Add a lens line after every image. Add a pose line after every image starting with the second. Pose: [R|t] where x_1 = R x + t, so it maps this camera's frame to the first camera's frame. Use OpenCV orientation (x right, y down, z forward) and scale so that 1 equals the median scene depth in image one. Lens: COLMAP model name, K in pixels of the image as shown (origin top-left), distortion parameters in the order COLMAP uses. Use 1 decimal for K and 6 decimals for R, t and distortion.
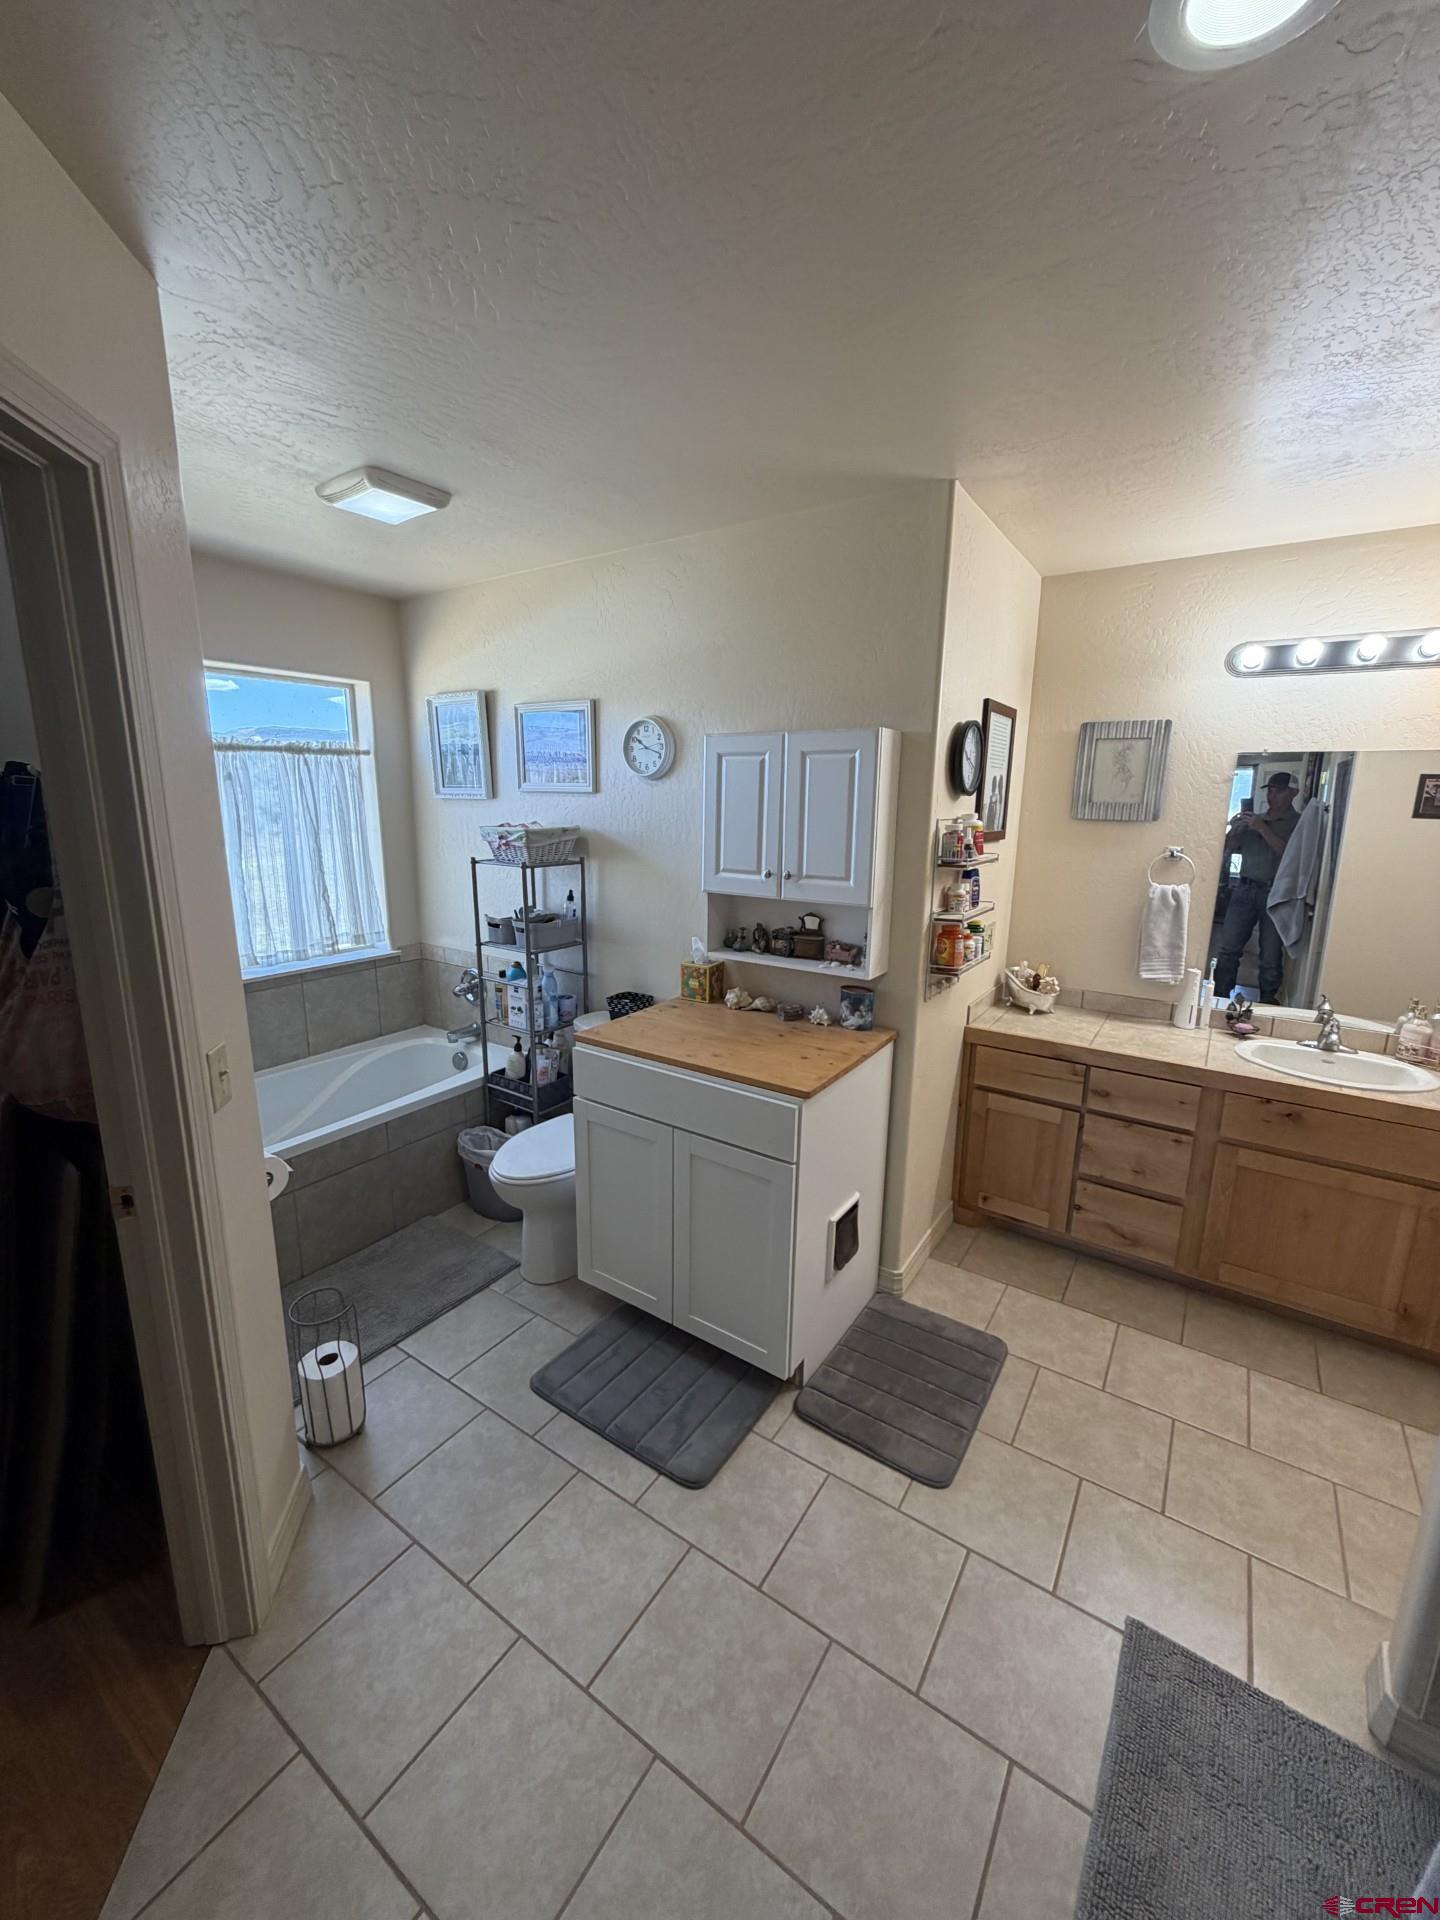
lens RADIAL K [[769.9, 0, 719.3], [0, 769.9, 957.1], [0, 0, 1]] dist [0.007973, 0.000001]
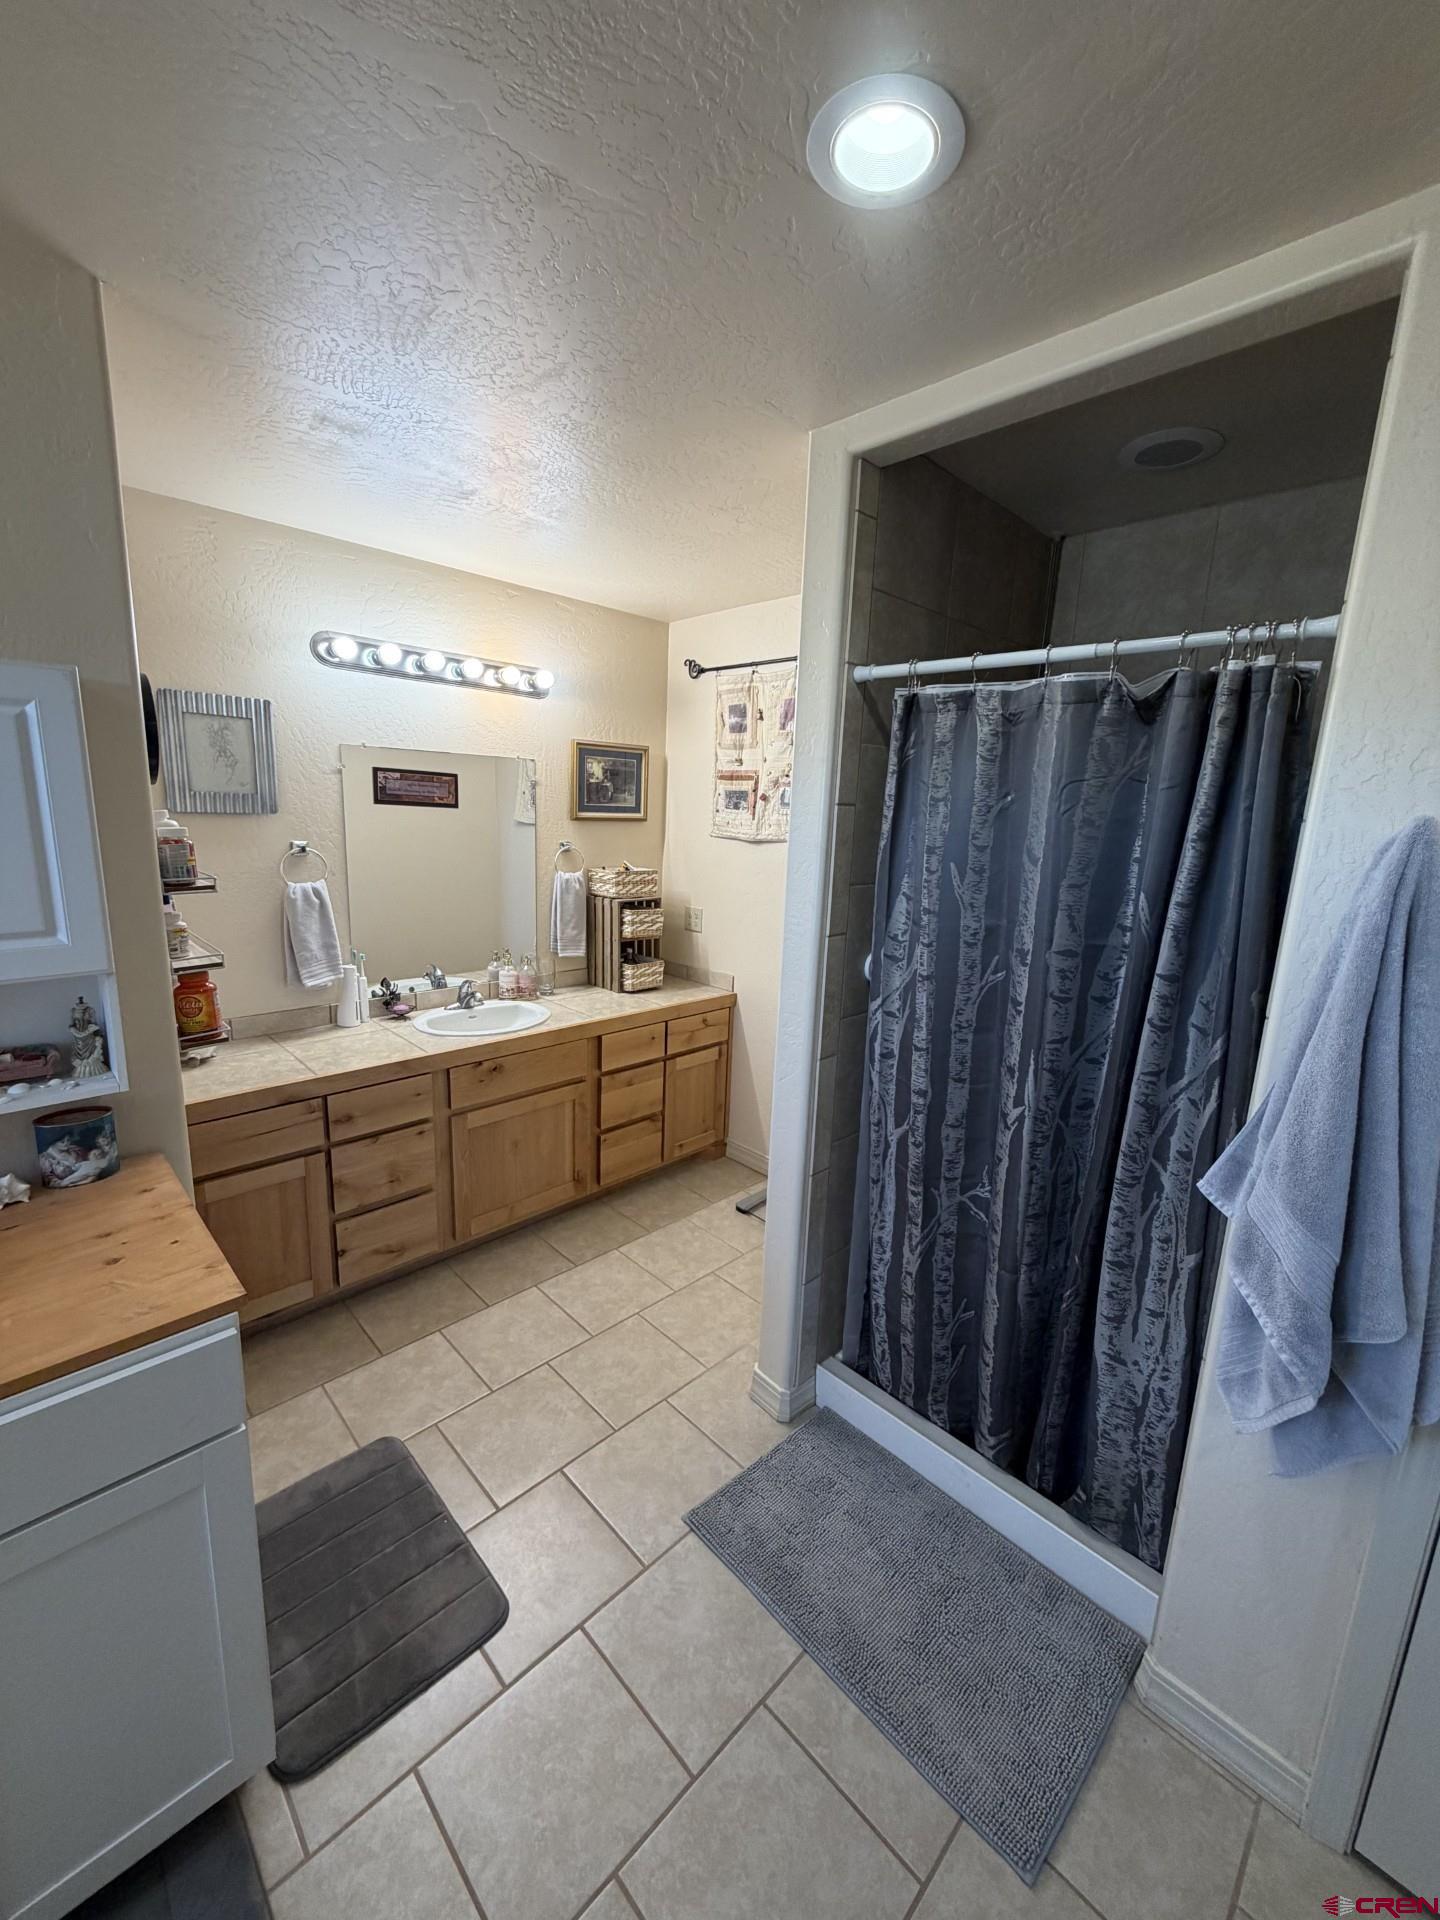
lens RADIAL K [[769.9, 0, 719.9], [0, 769.9, 956.8], [0, 0, 1]] dist [0.007973, 0.000001]
pose [[0.208039, -0.198488, 0.957769, -0.249498], [0.170018, 0.971626, 0.164430, -0.085708], [-0.963231, 0.128630, 0.235883, 0.361349]]
